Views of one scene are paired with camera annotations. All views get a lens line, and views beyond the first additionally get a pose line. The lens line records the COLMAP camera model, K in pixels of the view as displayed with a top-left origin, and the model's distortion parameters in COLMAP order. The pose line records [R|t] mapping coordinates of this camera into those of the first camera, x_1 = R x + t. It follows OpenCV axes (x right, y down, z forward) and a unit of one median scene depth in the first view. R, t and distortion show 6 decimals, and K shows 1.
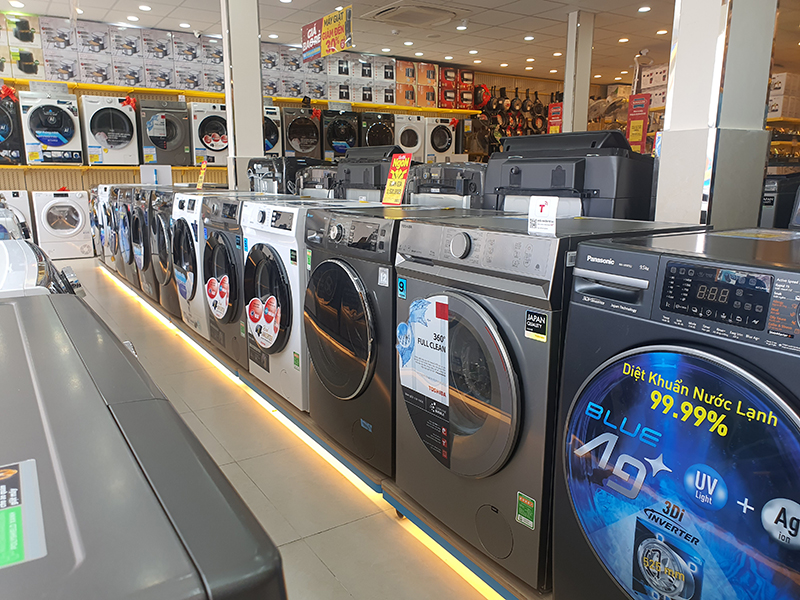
lens RADIAL K [[616.6, 0, 400.0], [0, 616.6, 300.0], [0, 0, 1]] dist [0.000168, -0.000113]
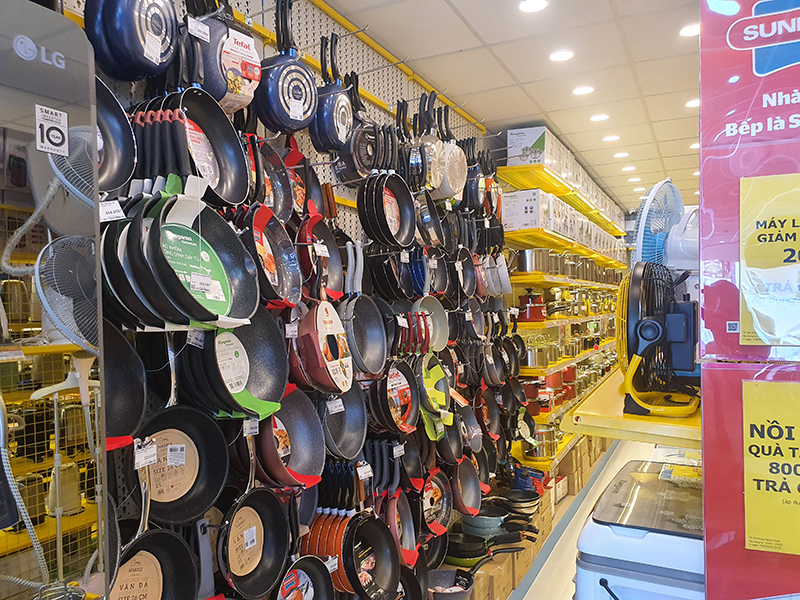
lens RADIAL K [[616.6, 0, 400.0], [0, 616.6, 300.0], [0, 0, 1]] dist [0.000168, -0.000113]
pose [[0.862376, -0.014443, 0.506062, 0.130086], [0.116865, 0.978276, -0.171229, -0.230812], [-0.492596, 0.206804, 0.845329, 0.865132]]
